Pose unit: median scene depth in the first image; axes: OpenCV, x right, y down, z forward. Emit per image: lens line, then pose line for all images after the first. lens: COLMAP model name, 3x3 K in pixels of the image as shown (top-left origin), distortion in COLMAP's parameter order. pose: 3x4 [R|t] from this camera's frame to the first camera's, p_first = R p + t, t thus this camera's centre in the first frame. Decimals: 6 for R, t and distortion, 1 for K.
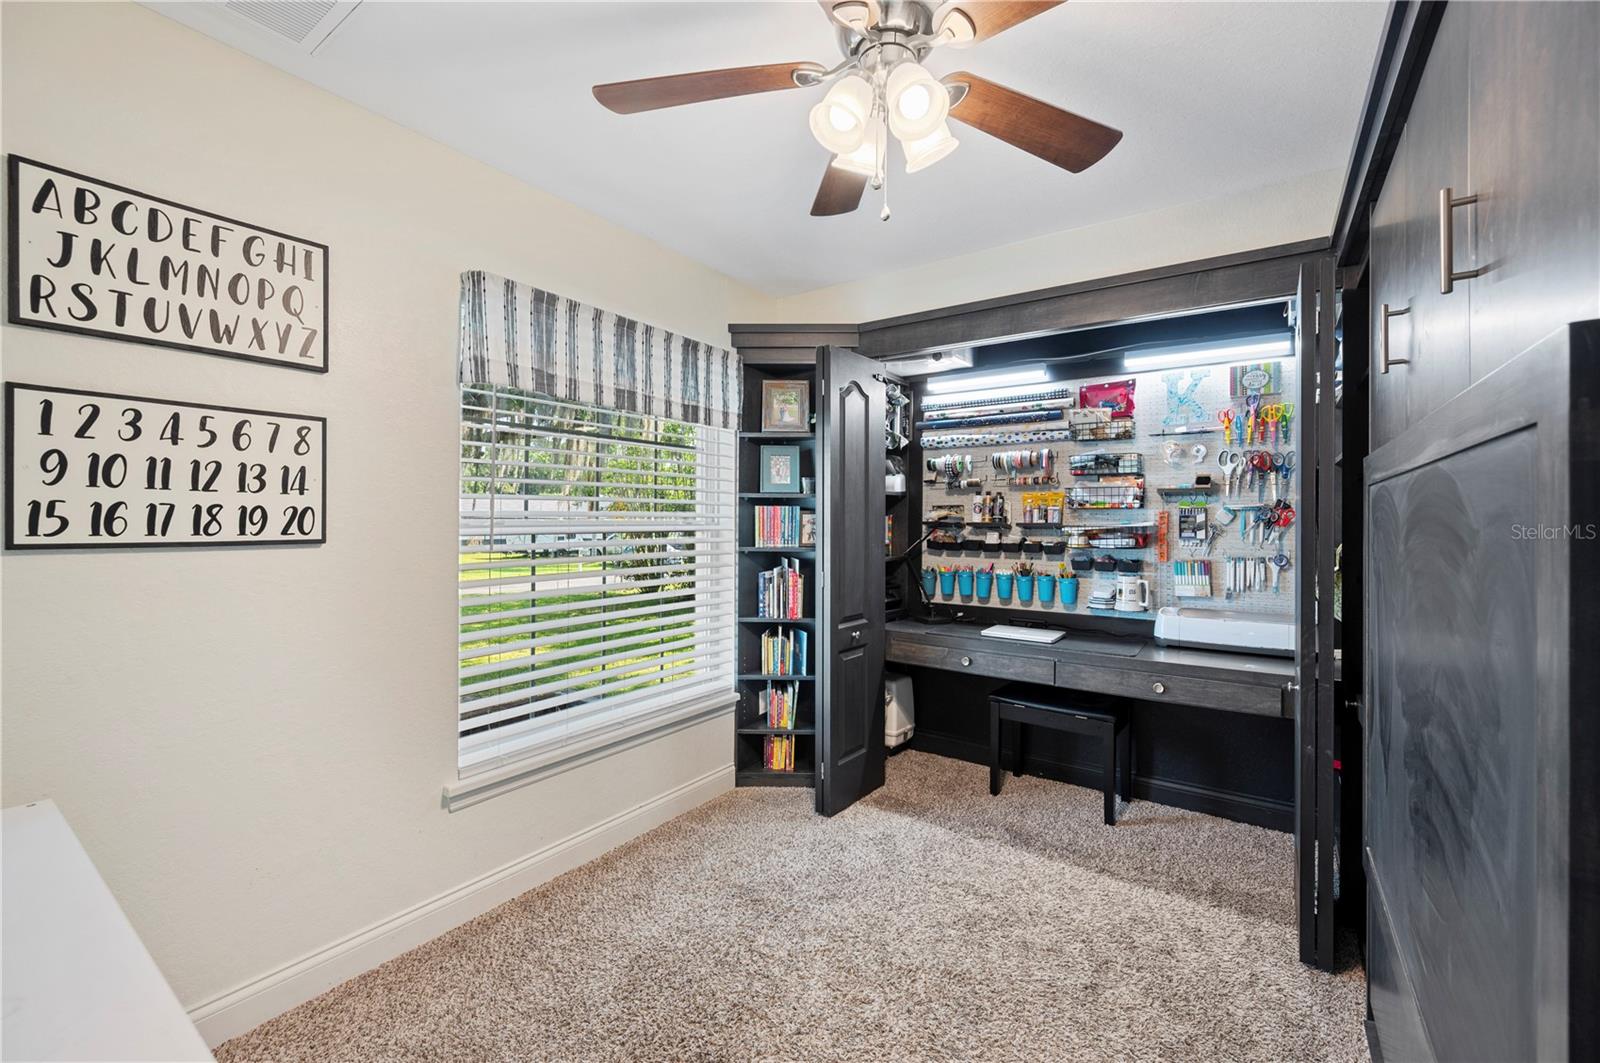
lens RADIAL K [[654.0, 0, 799.1], [0, 654.0, 557.8], [0, 0, 1]] dist [-0.000758, -0.000141]
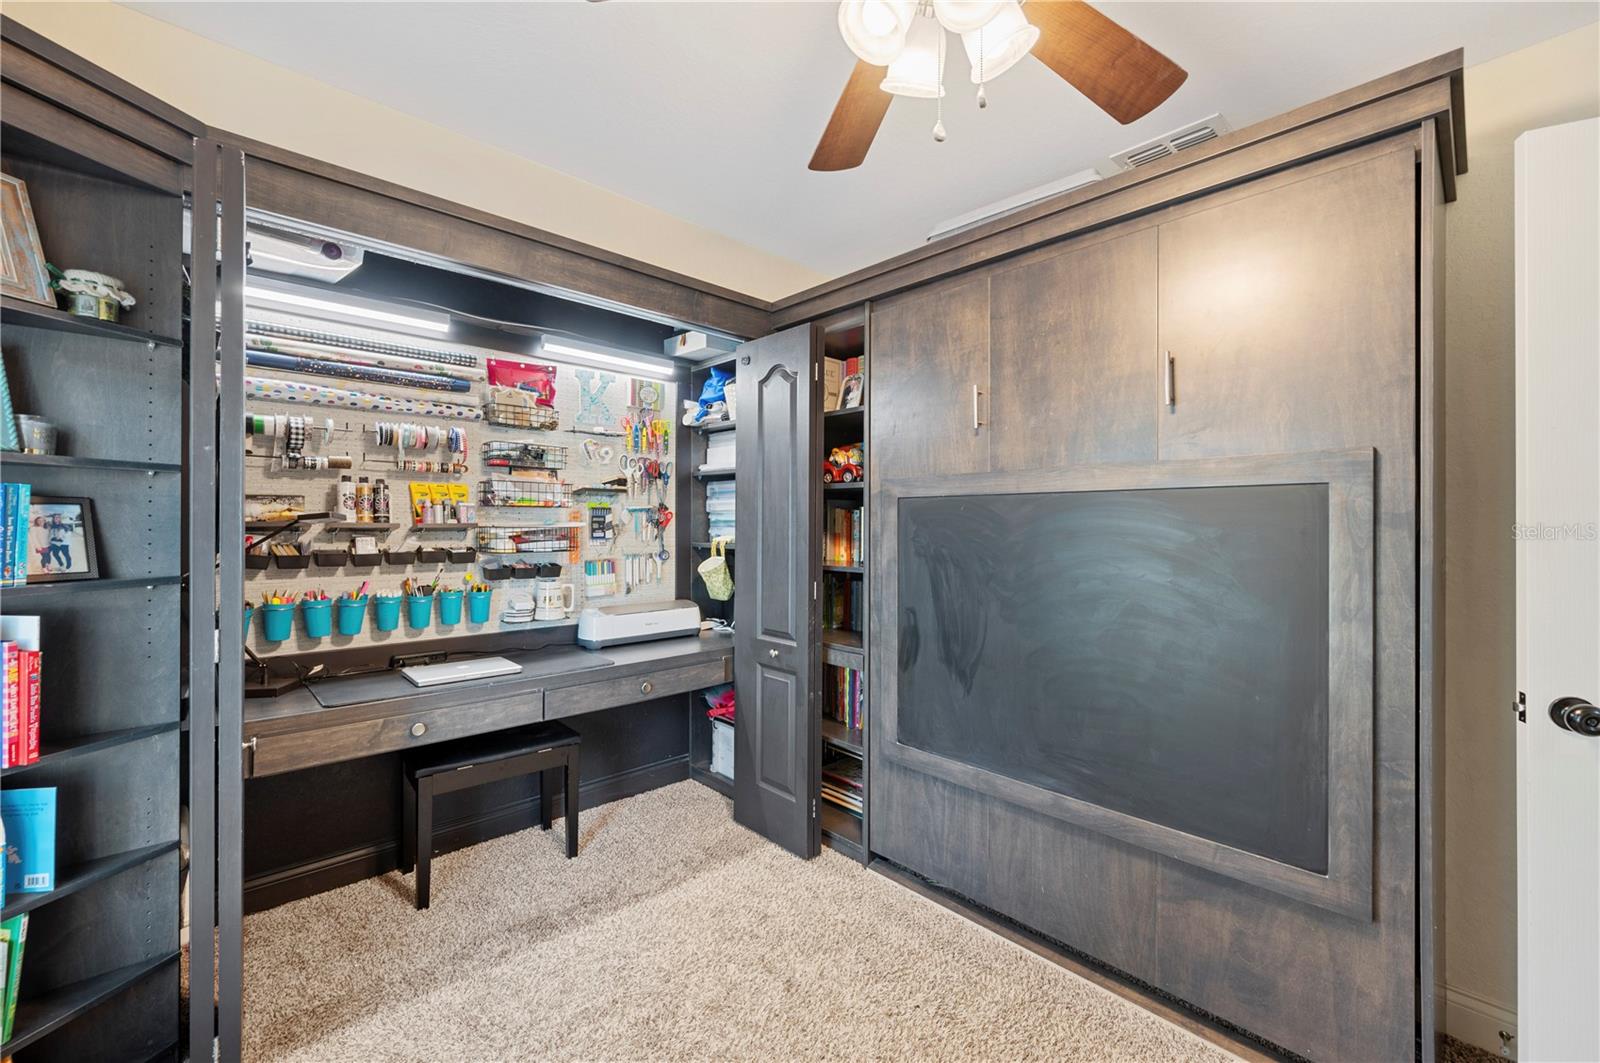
lens RADIAL K [[656.9, 0, 797.6], [0, 656.9, 548.1], [0, 0, 1]] dist [-0.000760, -0.000117]
pose [[0.200088, -0.040873, 0.978925, -0.317101], [0.052968, 0.998120, 0.030848, -0.027800], [-0.978345, 0.045679, 0.201877, 0.468759]]
